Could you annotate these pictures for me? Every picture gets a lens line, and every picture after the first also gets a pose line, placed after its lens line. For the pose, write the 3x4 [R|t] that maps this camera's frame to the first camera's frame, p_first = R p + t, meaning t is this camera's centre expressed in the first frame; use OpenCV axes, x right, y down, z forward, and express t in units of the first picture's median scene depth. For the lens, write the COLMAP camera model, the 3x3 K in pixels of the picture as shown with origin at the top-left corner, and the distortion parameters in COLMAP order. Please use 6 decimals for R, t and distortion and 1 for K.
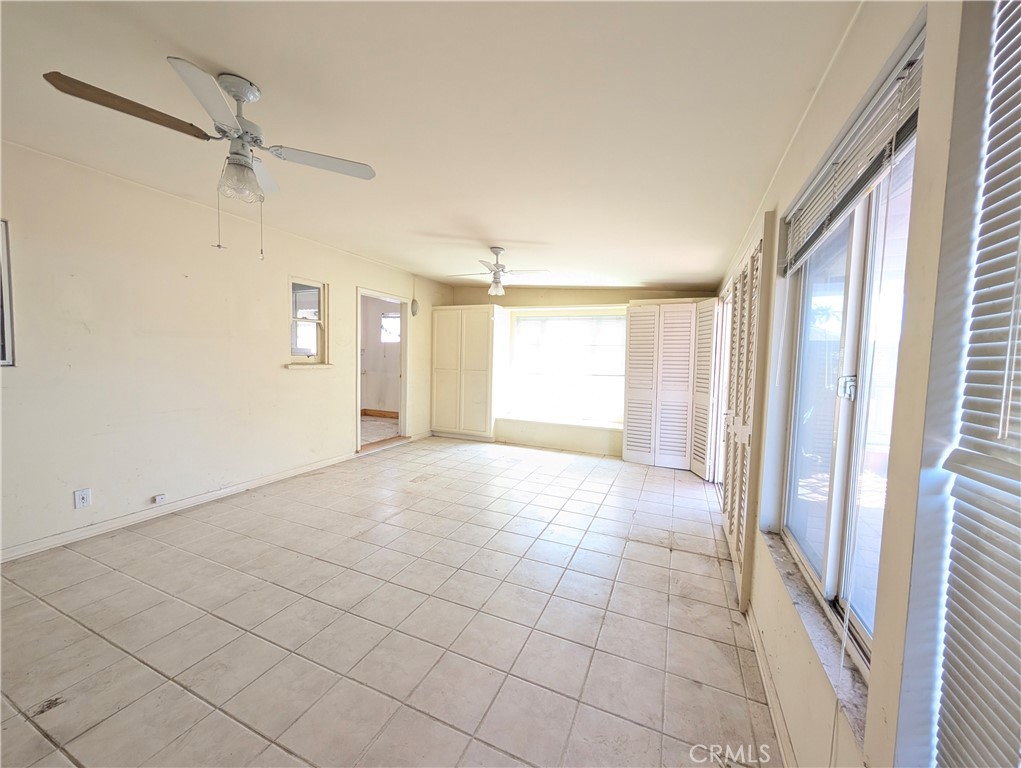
lens RADIAL K [[390.1, 0, 511.6], [0, 390.1, 382.4], [0, 0, 1]] dist [0.001231, -0.000279]
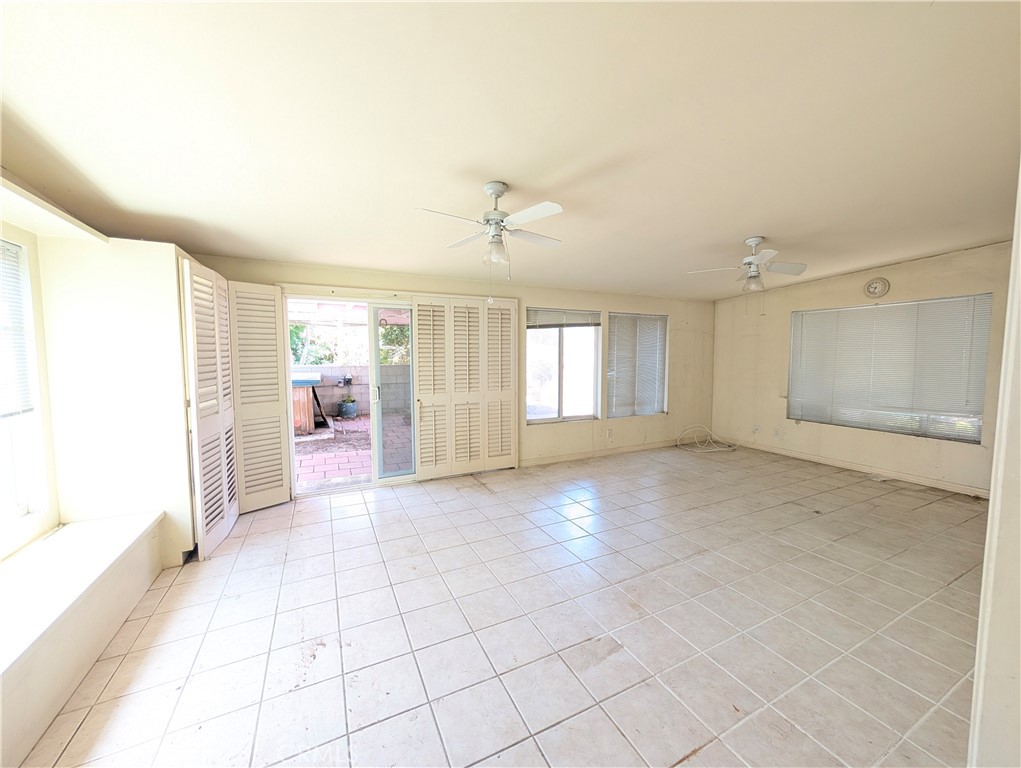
lens RADIAL K [[390.1, 0, 513.0], [0, 390.1, 382.8], [0, 0, 1]] dist [0.001231, -0.000279]
pose [[-0.765854, -0.070706, 0.639116, -0.615731], [0.022232, 0.990430, 0.136213, -0.171527], [-0.642631, 0.118528, -0.756952, 1.979948]]
